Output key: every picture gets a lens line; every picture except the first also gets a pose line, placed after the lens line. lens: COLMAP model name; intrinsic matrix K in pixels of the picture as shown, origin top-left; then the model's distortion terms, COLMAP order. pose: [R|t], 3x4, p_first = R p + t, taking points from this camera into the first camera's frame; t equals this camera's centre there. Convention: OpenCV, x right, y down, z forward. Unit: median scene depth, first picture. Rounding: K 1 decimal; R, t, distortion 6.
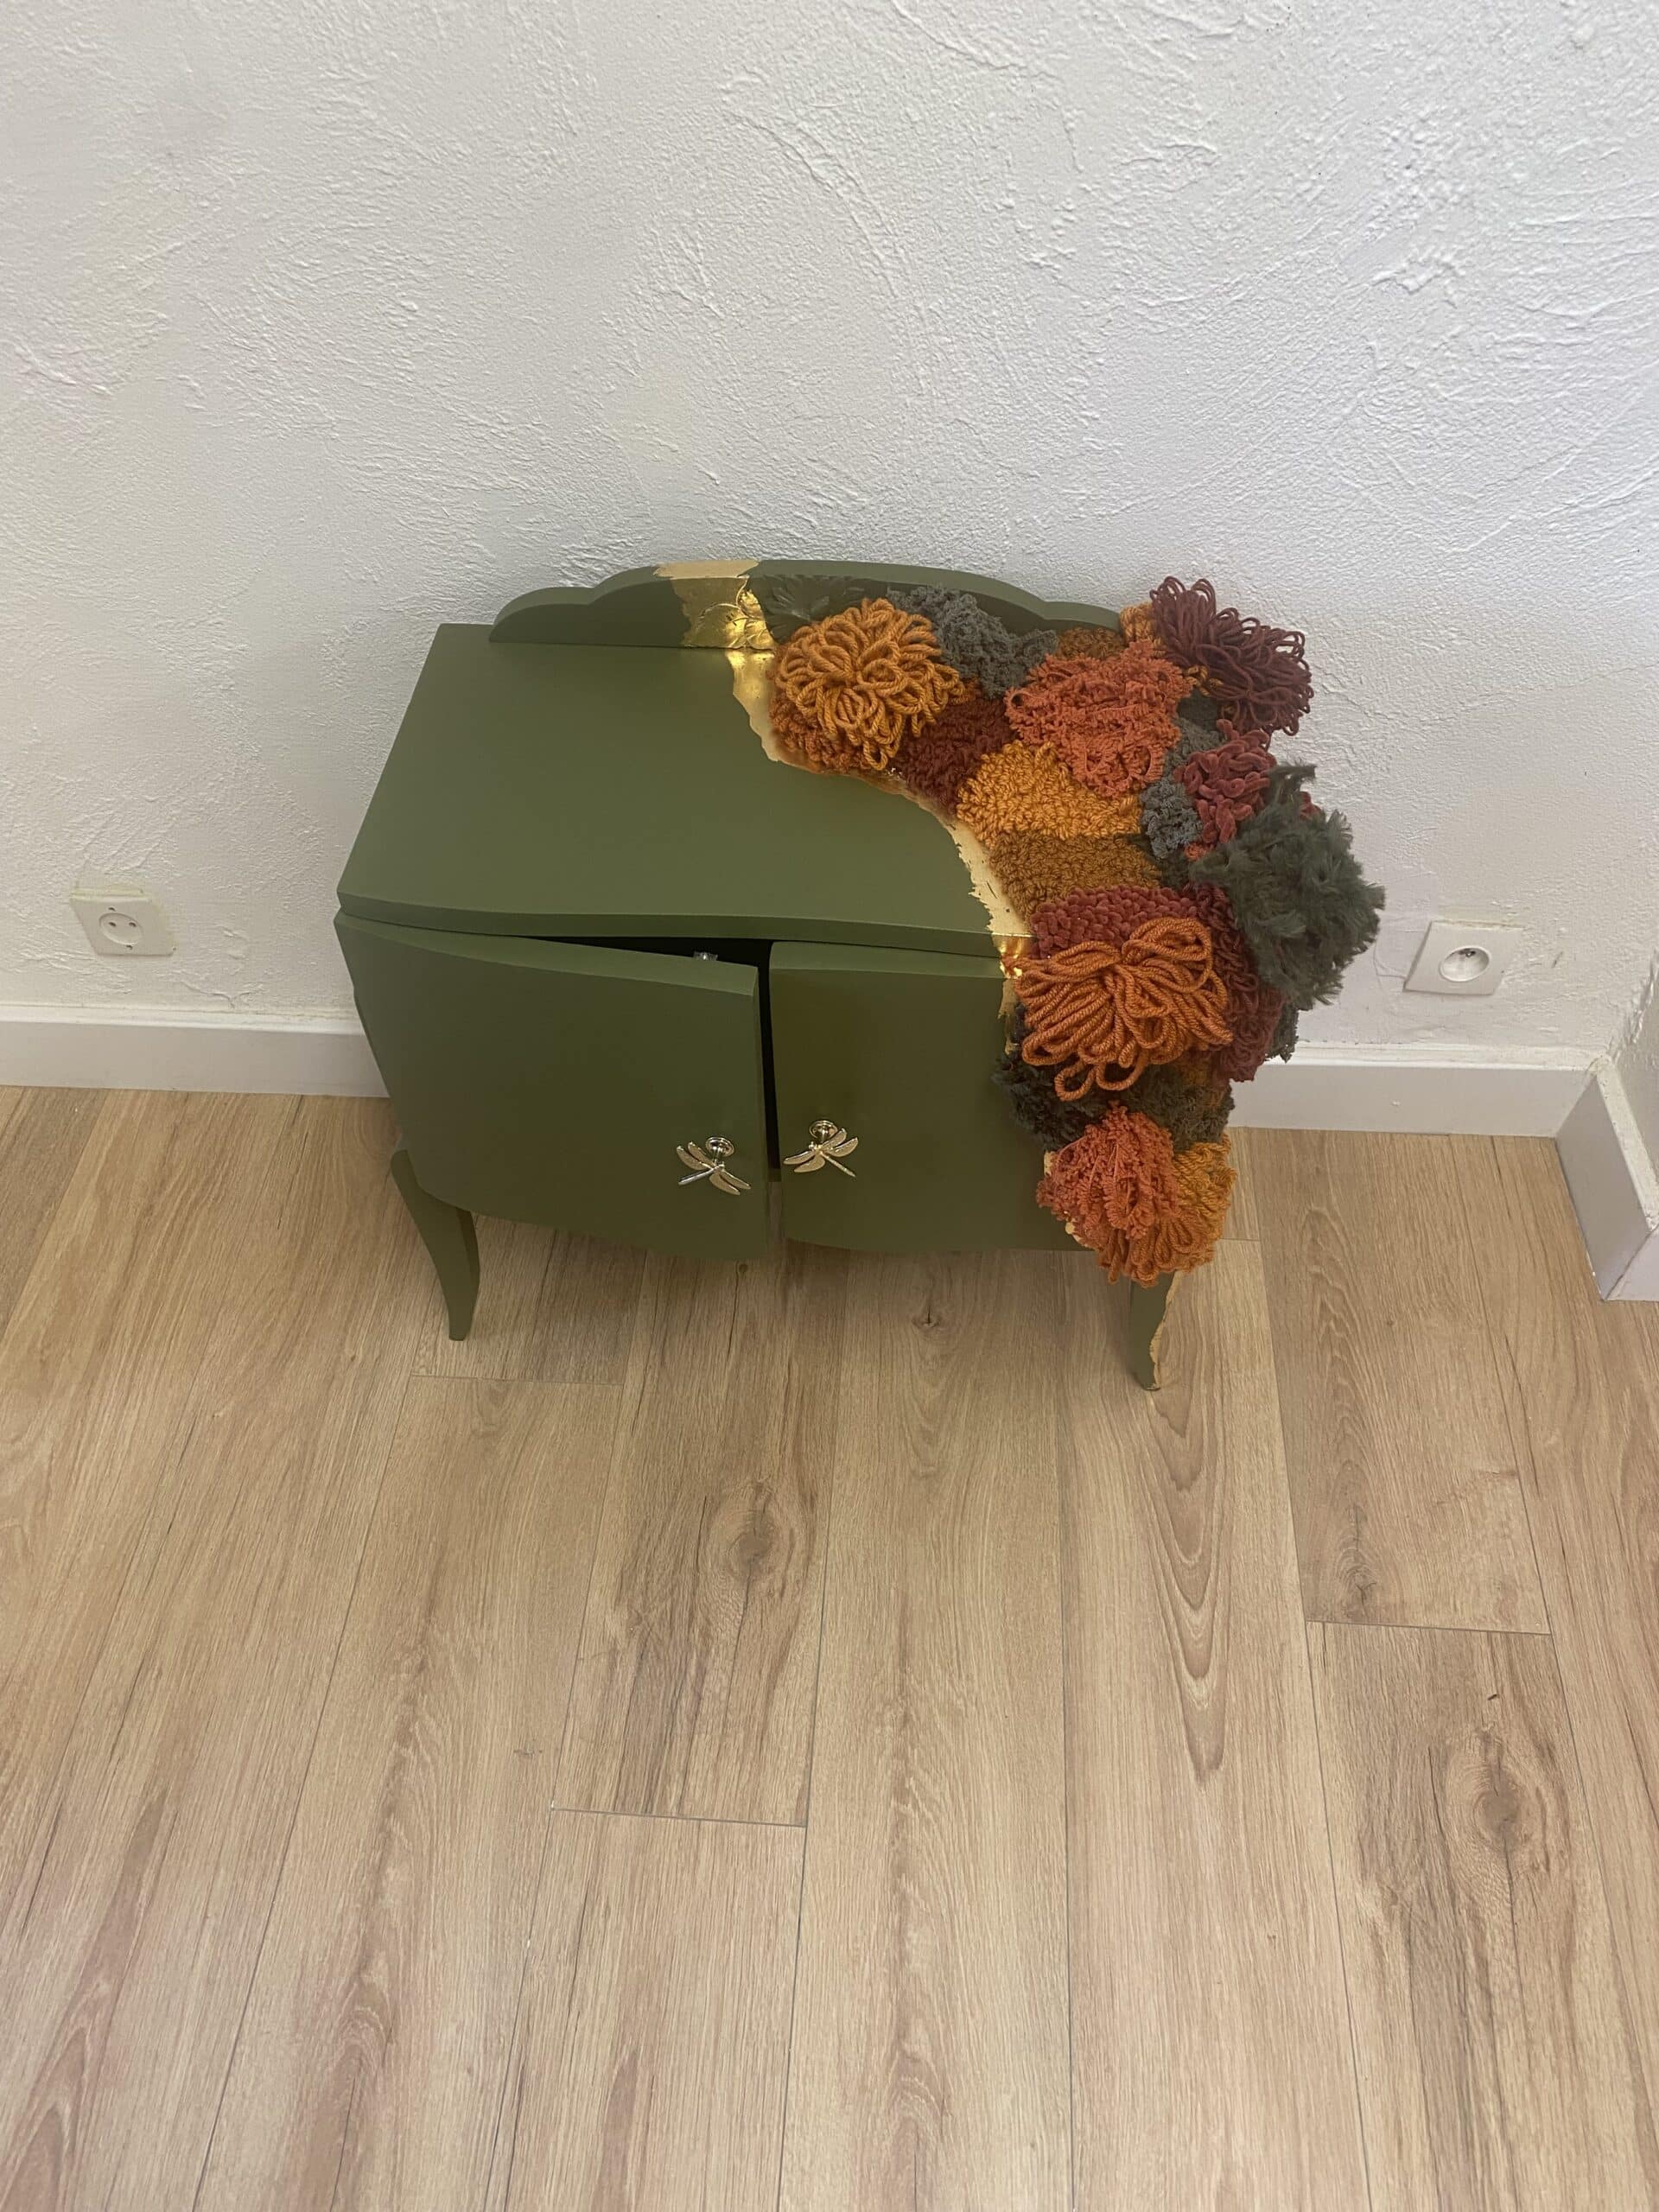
lens RADIAL K [[1700.5, 0, 821.5], [0, 1700.5, 1106.3], [0, 0, 1]] dist [0.010266, -0.017442]
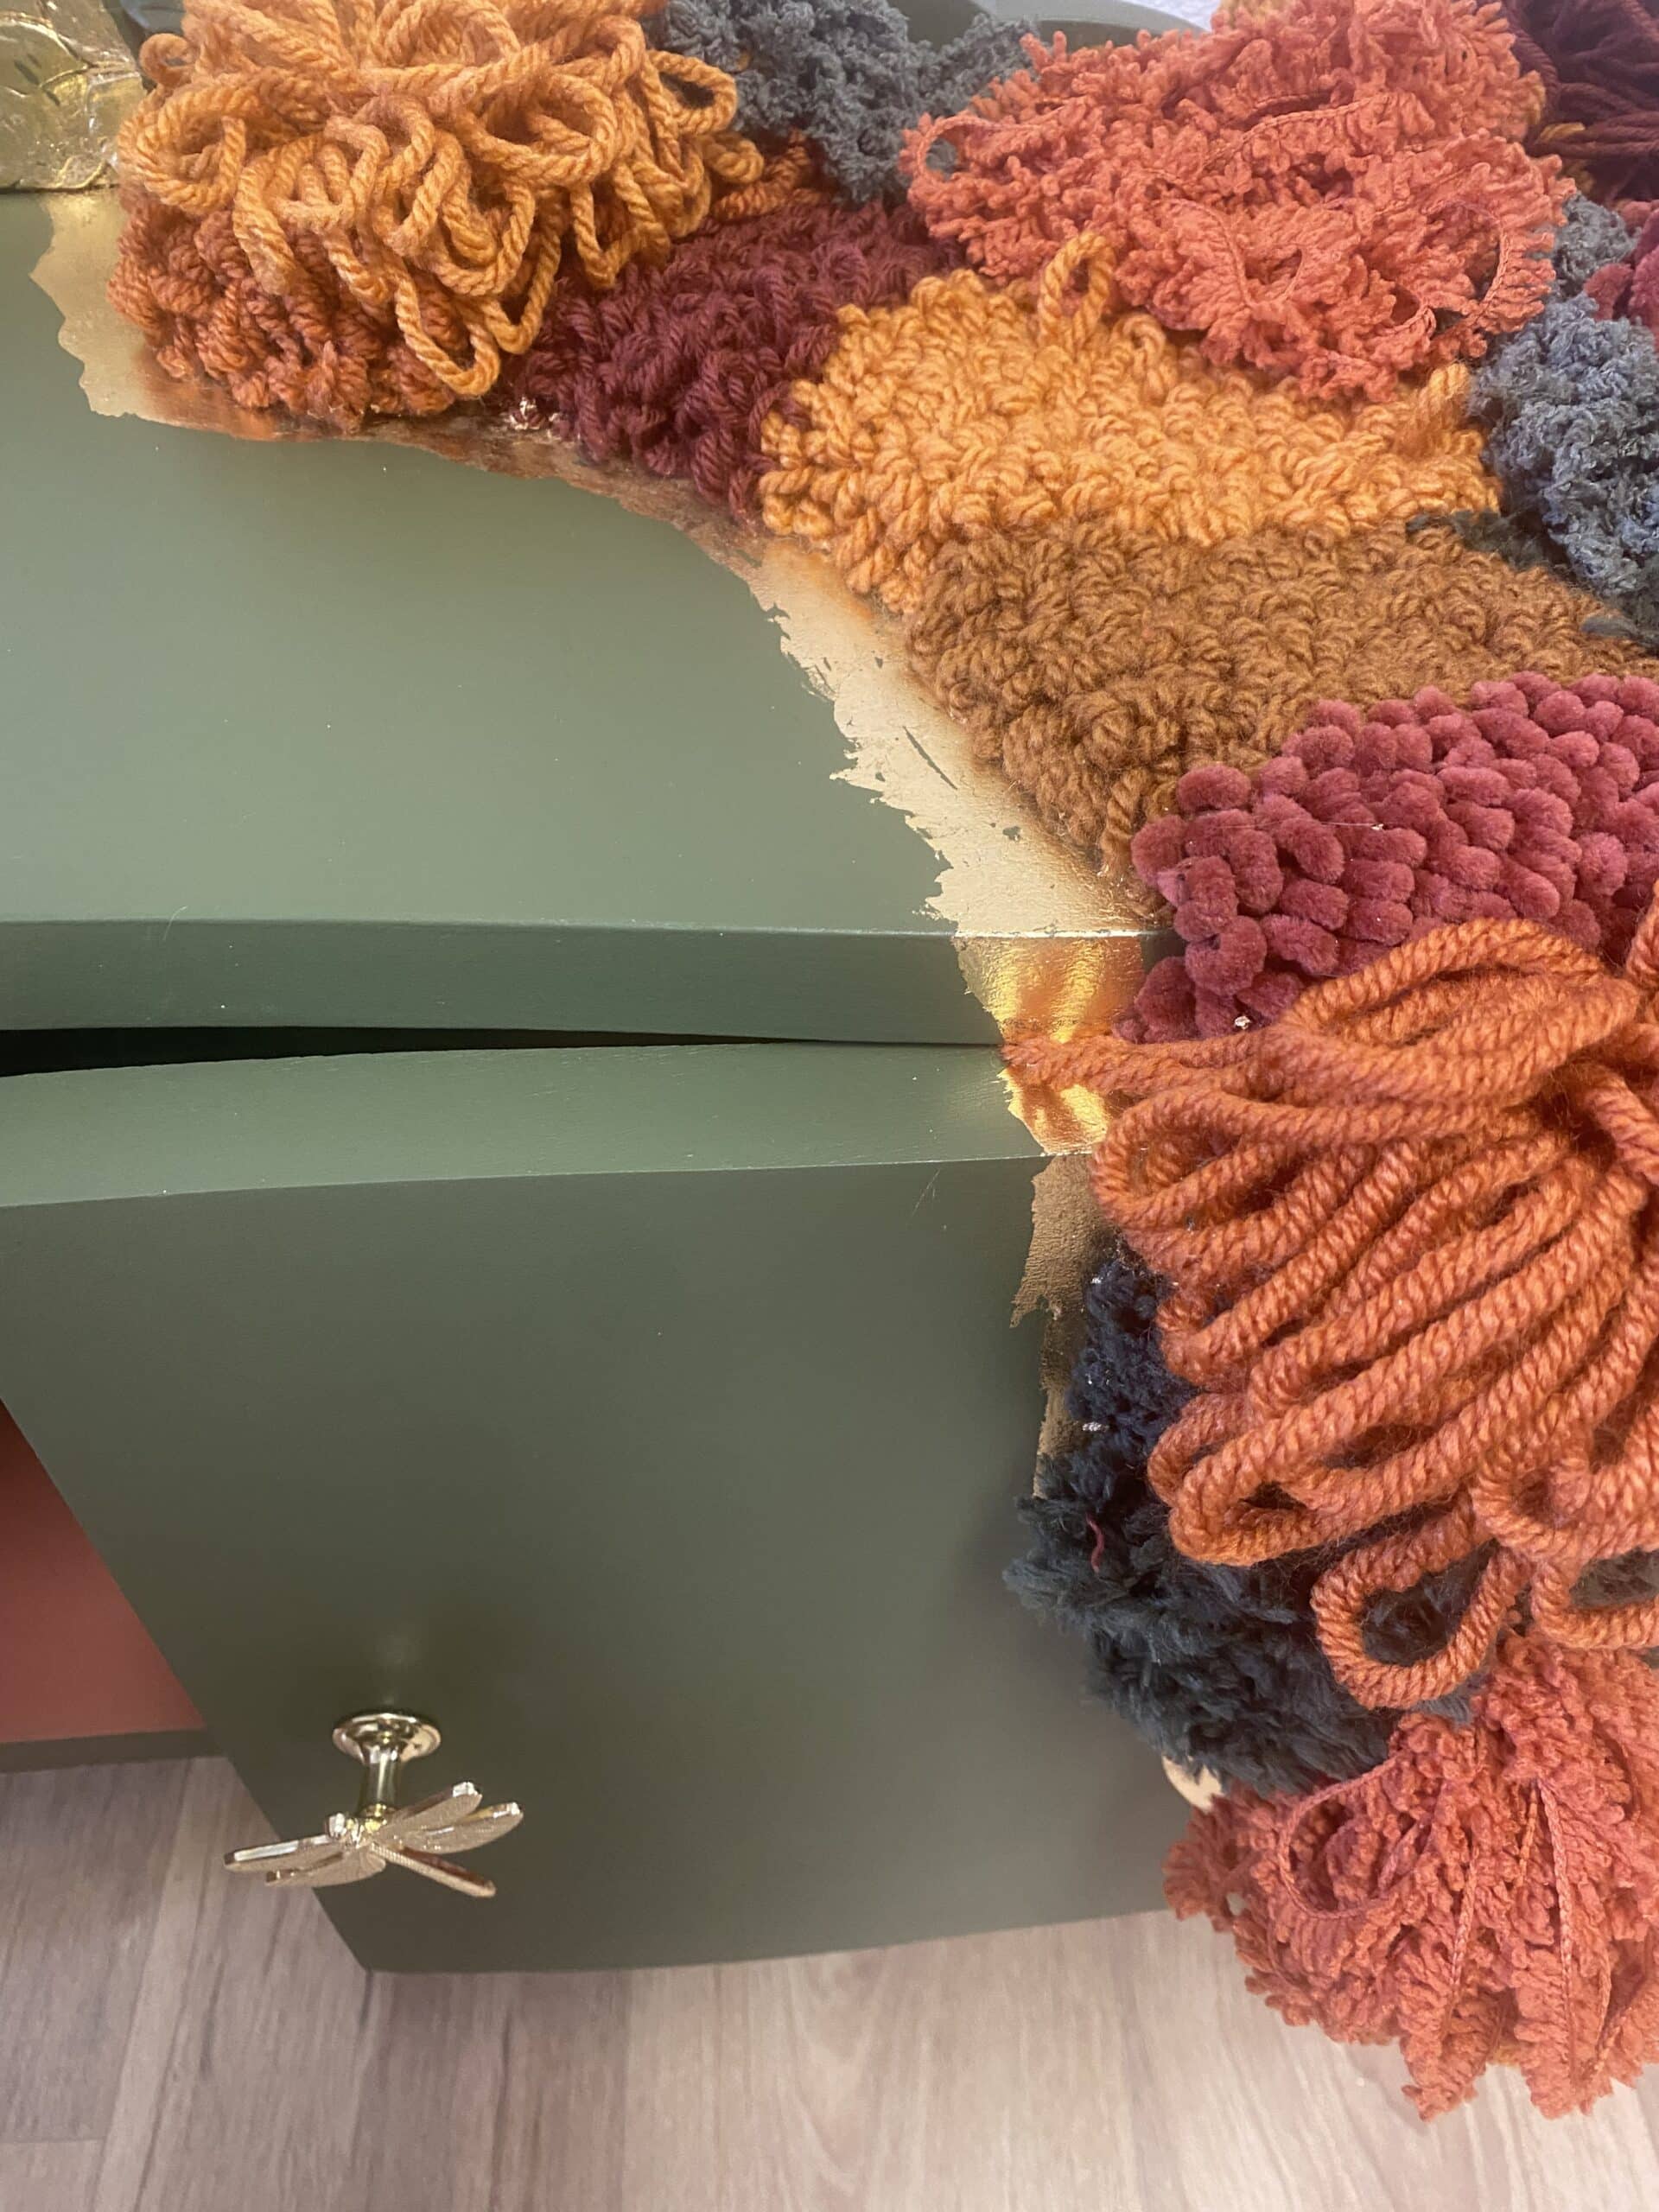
lens RADIAL K [[1700.5, 0, 857.9], [0, 1700.5, 1099.2], [0, 0, 1]] dist [0.010266, -0.017442]
pose [[0.992420, -0.074679, 0.097598, 0.061329], [0.081659, 0.994228, -0.069591, -0.062593], [-0.091838, 0.077033, 0.992790, 0.738711]]
